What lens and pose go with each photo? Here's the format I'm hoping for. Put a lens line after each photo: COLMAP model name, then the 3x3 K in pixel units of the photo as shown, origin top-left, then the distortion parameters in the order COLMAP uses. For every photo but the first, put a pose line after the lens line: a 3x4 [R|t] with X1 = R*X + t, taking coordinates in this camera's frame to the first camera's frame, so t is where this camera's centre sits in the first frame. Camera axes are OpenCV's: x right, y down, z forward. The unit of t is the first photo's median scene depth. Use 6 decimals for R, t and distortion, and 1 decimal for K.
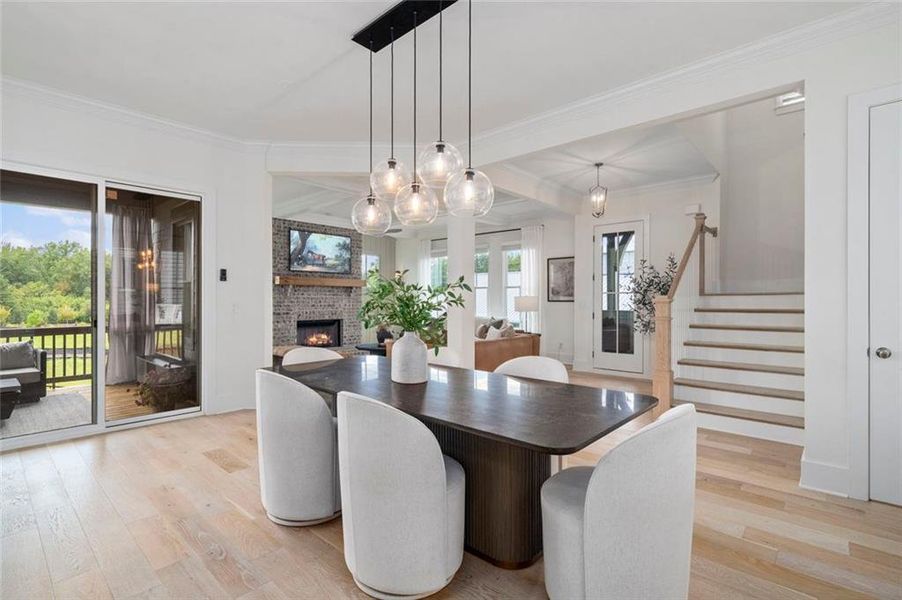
lens RADIAL K [[423.8, 0, 453.6], [0, 423.8, 299.9], [0, 0, 1]] dist [-0.005423, 0.001818]
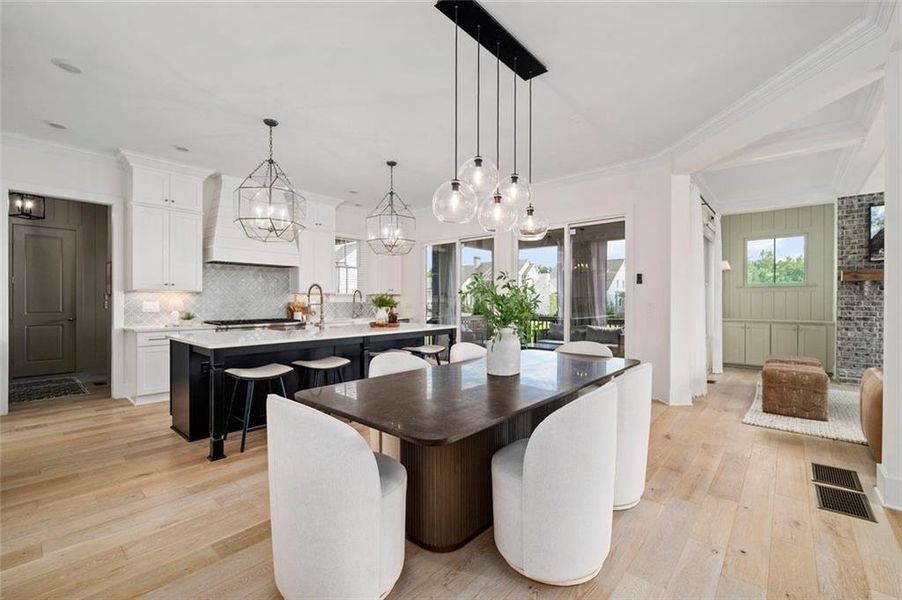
lens RADIAL K [[384.2, 0, 455.7], [0, 384.2, 301.1], [0, 0, 1]] dist [0.001570, -0.000798]
pose [[0.013973, 0.000585, -0.999902, 0.278761], [-0.002854, 0.999996, 0.000546, 0.002082], [0.999898, 0.002846, 0.013975, 0.262089]]
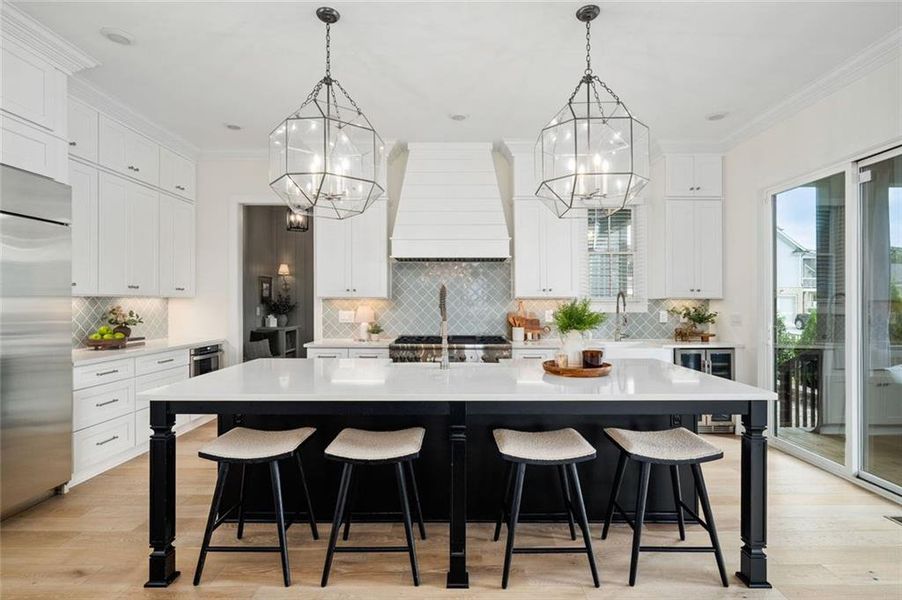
lens RADIAL K [[455.6, 0, 455.2], [0, 455.6, 293.9], [0, 0, 1]] dist [0.002905, 0.001223]
pose [[-0.740951, -0.014470, -0.671403, -0.028278], [-0.004058, 0.999846, -0.017070, -0.007953], [0.671547, -0.009924, -0.740896, 0.342170]]
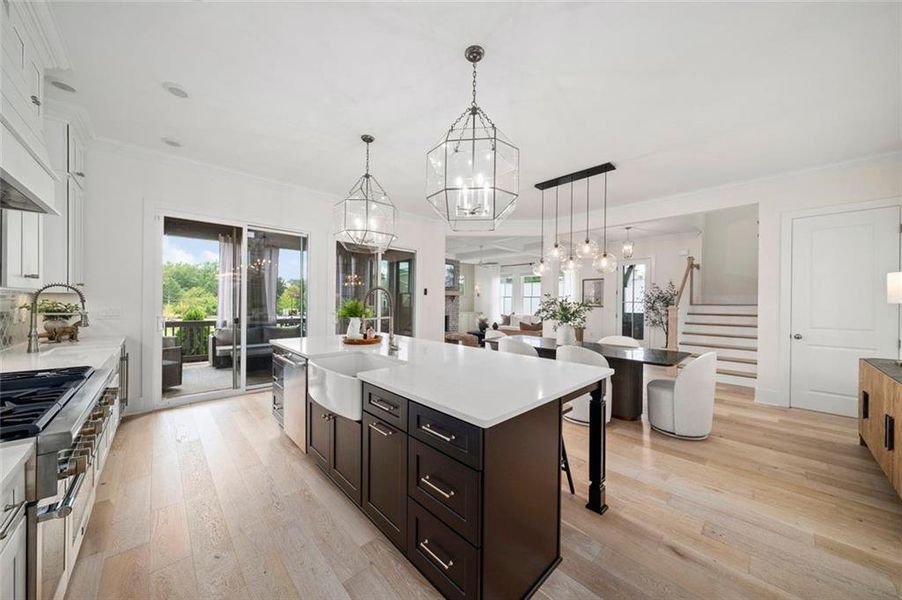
lens RADIAL K [[309.4, 0, 452.2], [0, 309.4, 300.2], [0, 0, 1]] dist [-0.006708, -0.000144]
pose [[0.996636, 0.010847, -0.081235, -0.172284], [-0.011313, 0.999922, -0.005283, -0.008513], [0.081171, 0.006184, 0.996681, -0.196859]]
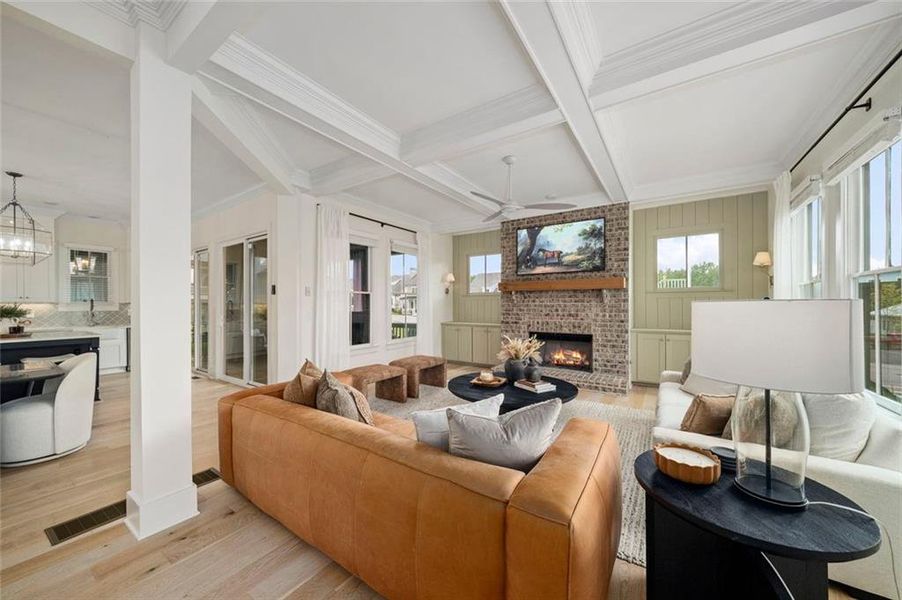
lens RADIAL K [[320.0, 0, 453.8], [0, 320.0, 303.9], [0, 0, 1]] dist [-0.000004, 0.000129]
pose [[0.140534, -0.003881, -0.990068, 0.268500], [0.002088, 0.999991, -0.003624, -0.005826], [0.990074, -0.001558, 0.140541, 0.768514]]
